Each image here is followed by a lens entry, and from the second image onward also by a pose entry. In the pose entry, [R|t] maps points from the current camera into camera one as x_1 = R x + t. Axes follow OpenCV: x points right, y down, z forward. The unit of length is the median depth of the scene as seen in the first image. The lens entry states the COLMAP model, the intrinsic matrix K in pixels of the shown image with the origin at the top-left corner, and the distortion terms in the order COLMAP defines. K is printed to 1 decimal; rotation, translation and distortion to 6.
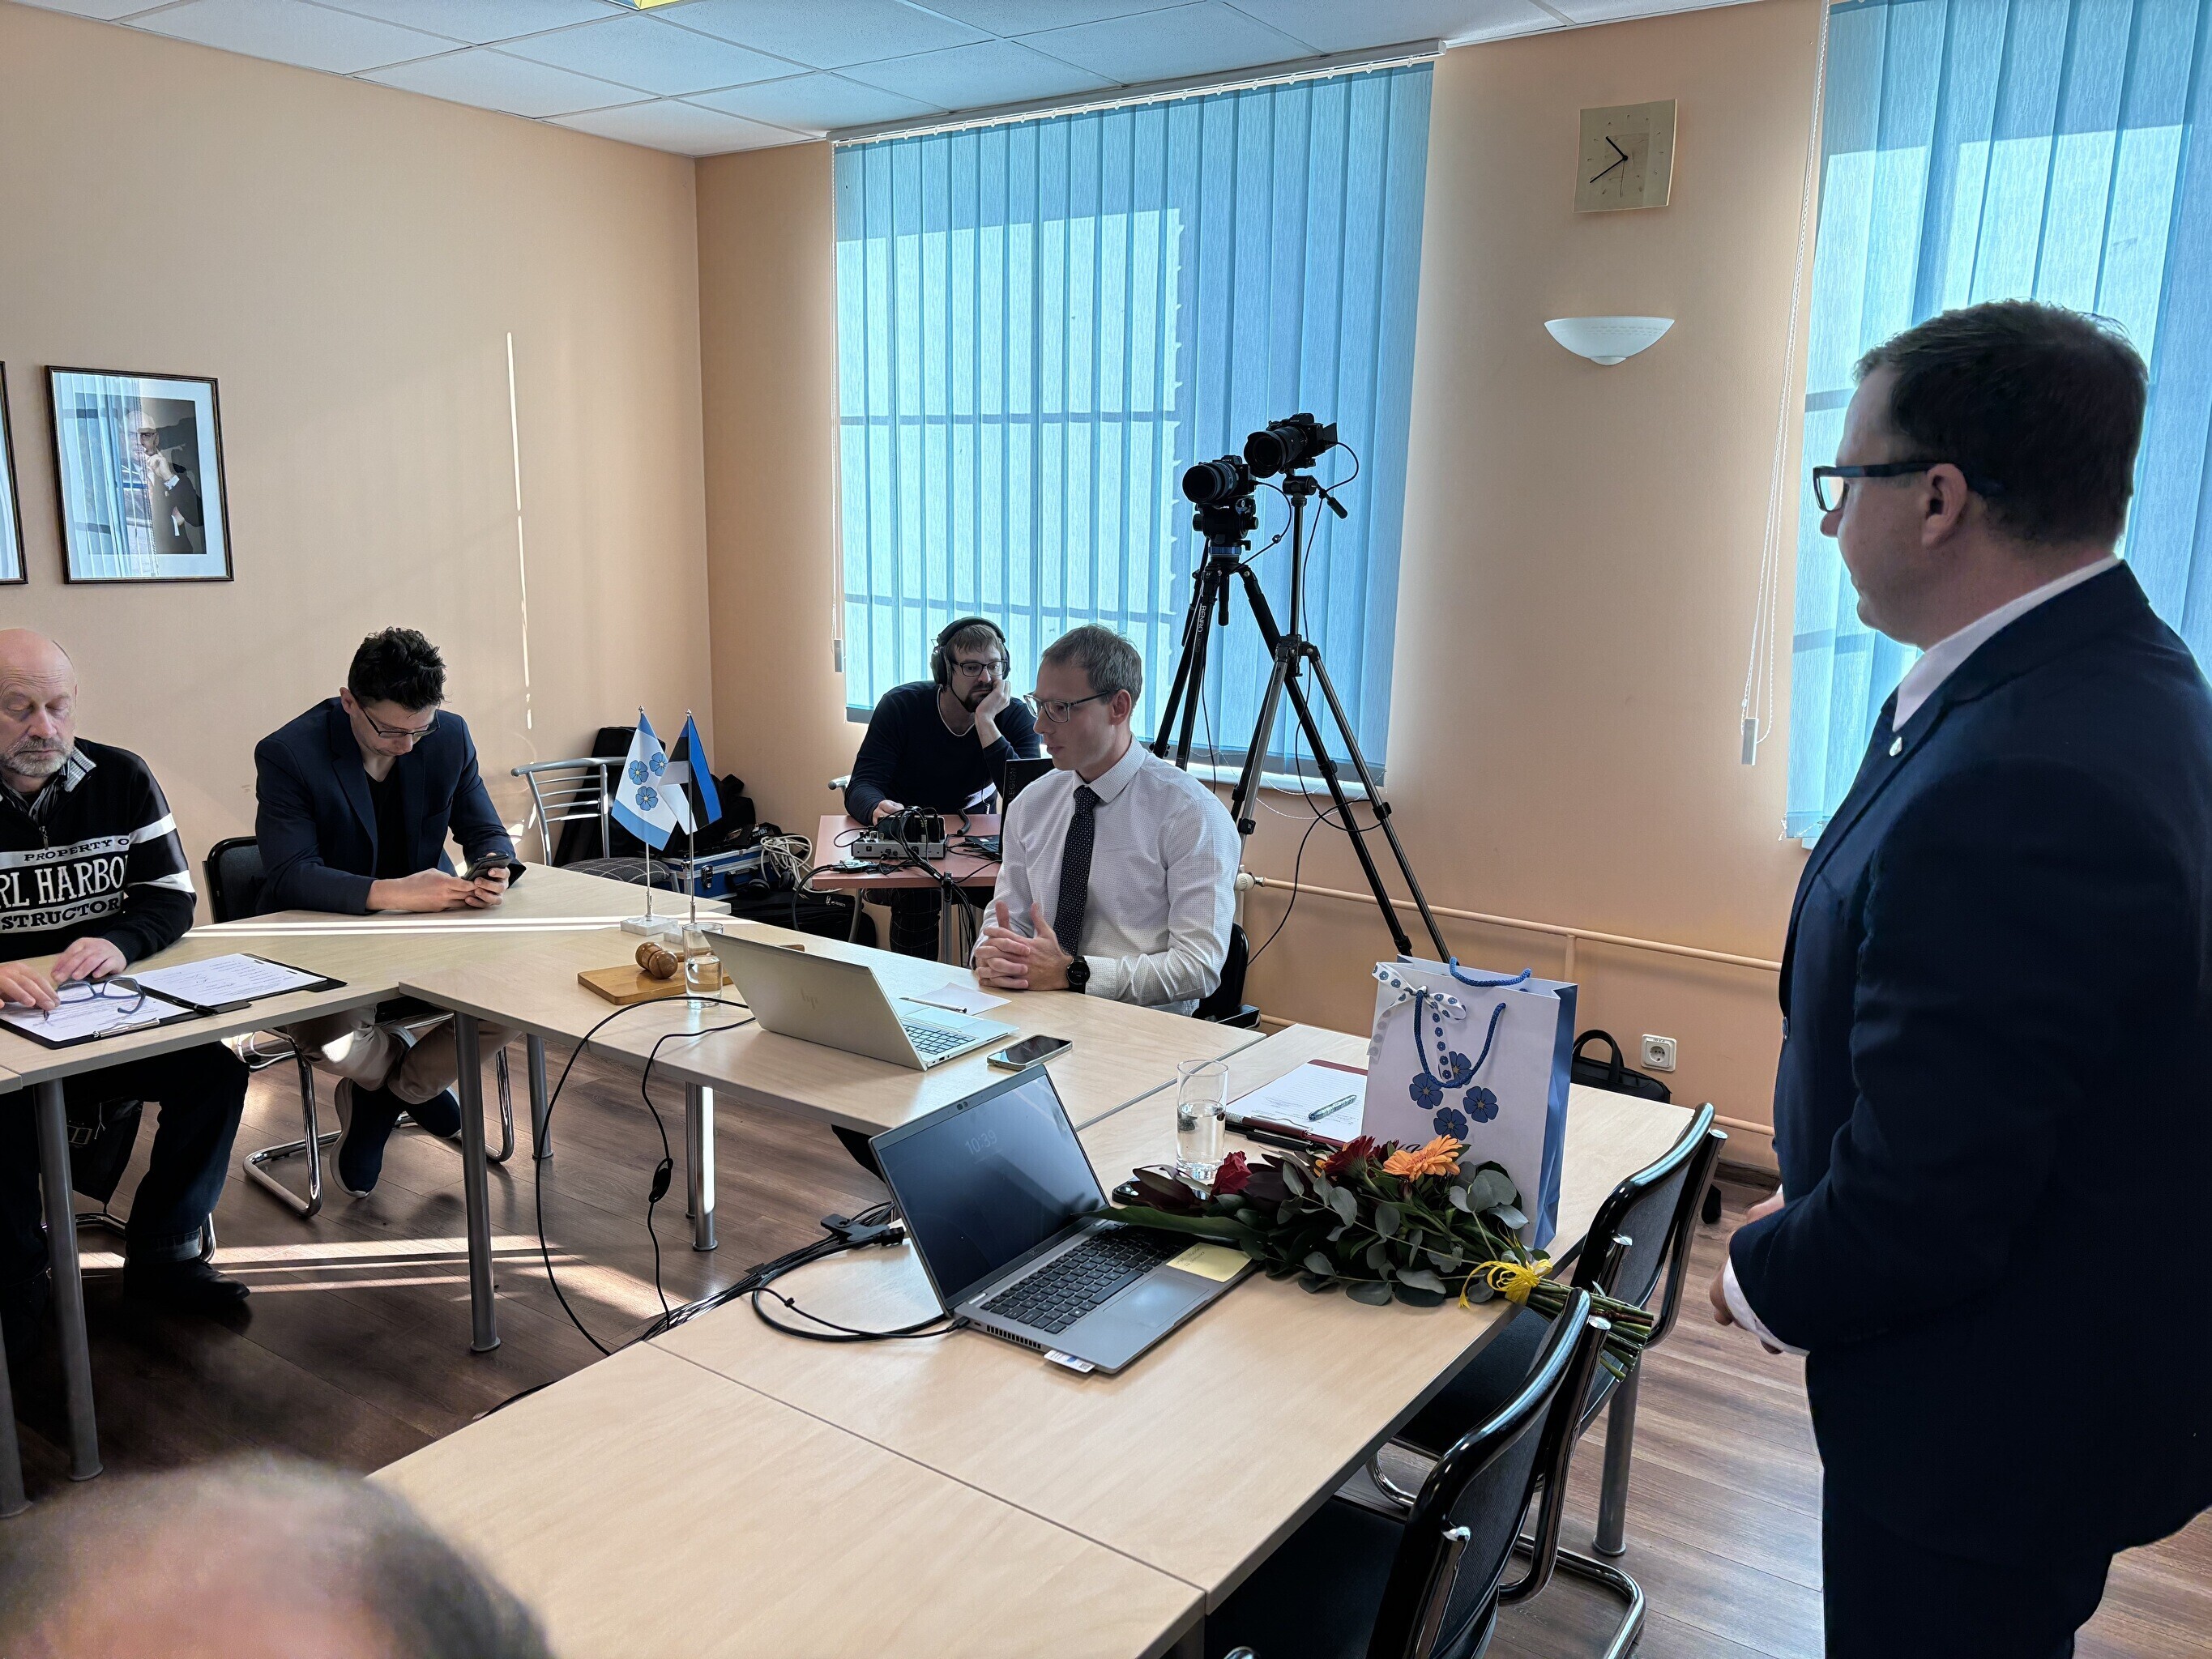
lens RADIAL K [[1658.4, 0, 1118.3], [0, 1658.4, 840.0], [0, 0, 1]] dist [0.021962, -0.001712]
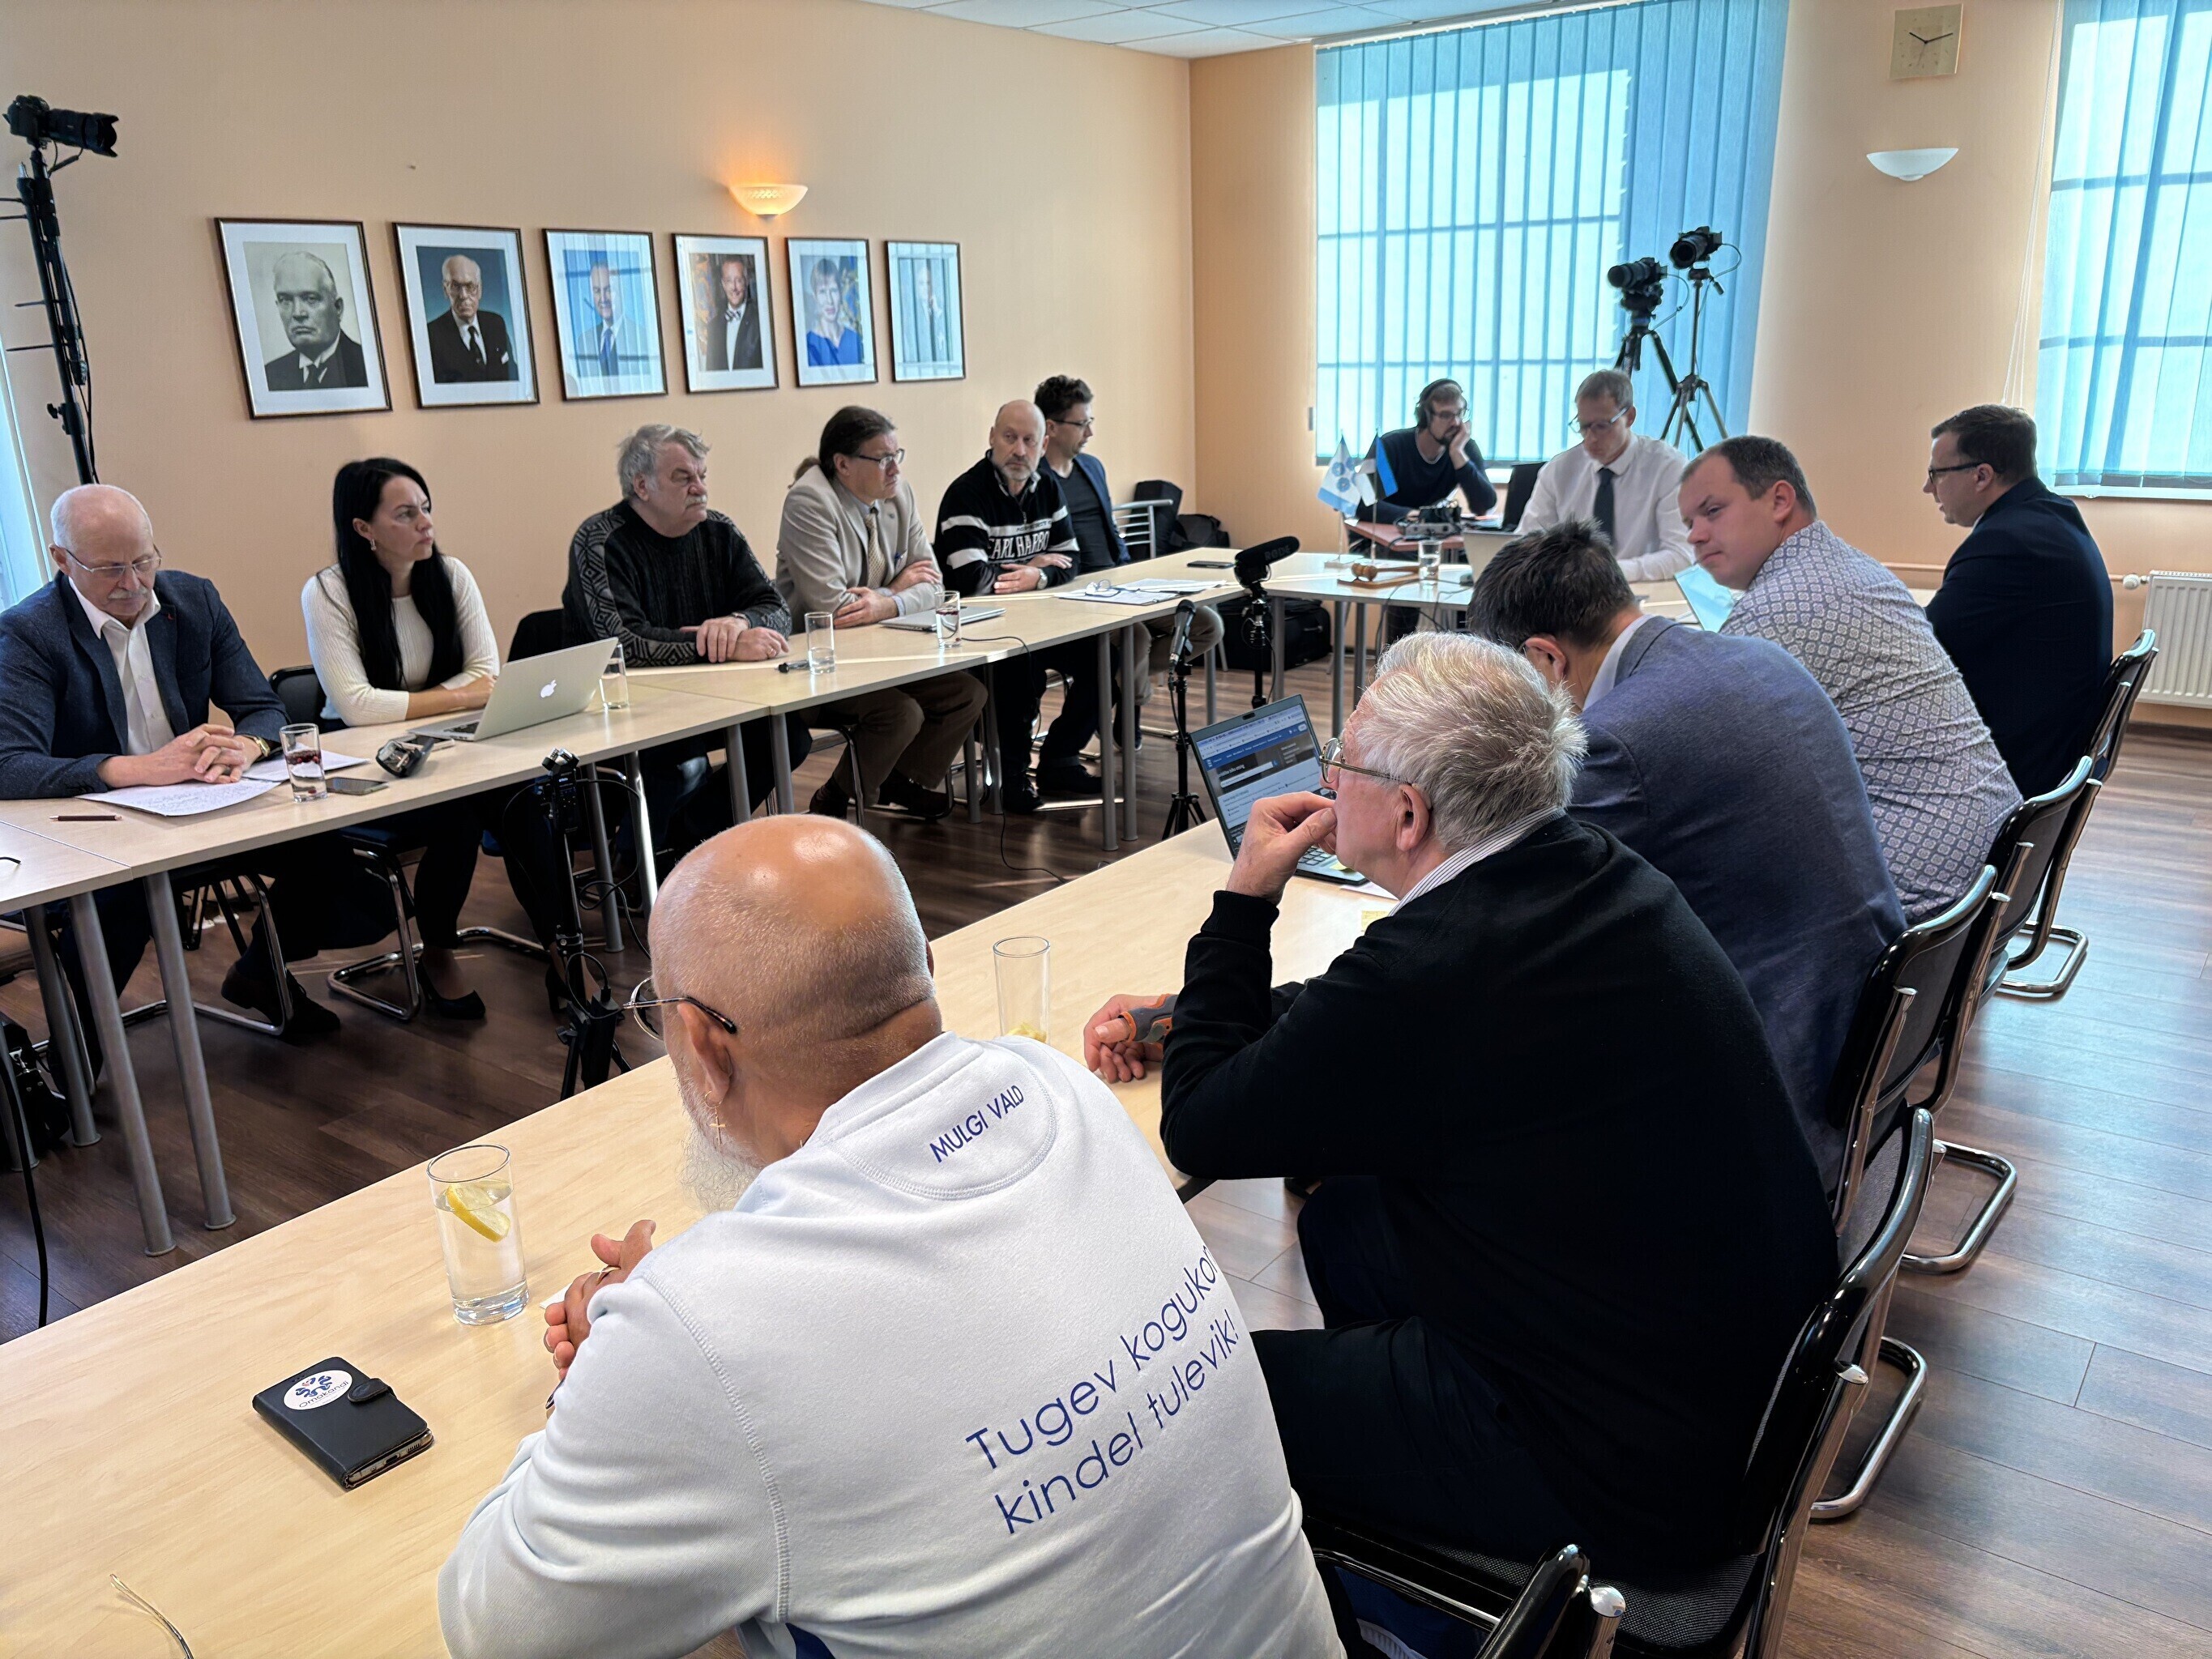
lens RADIAL K [[1675.2, 0, 1106.0], [0, 1675.2, 829.5], [0, 0, 1]] dist [0.026389, -0.002619]
pose [[0.997938, -0.038396, -0.051443, -0.368967], [0.042960, 0.994945, 0.090767, 0.129868], [0.047698, -0.092790, 0.994543, -0.607293]]
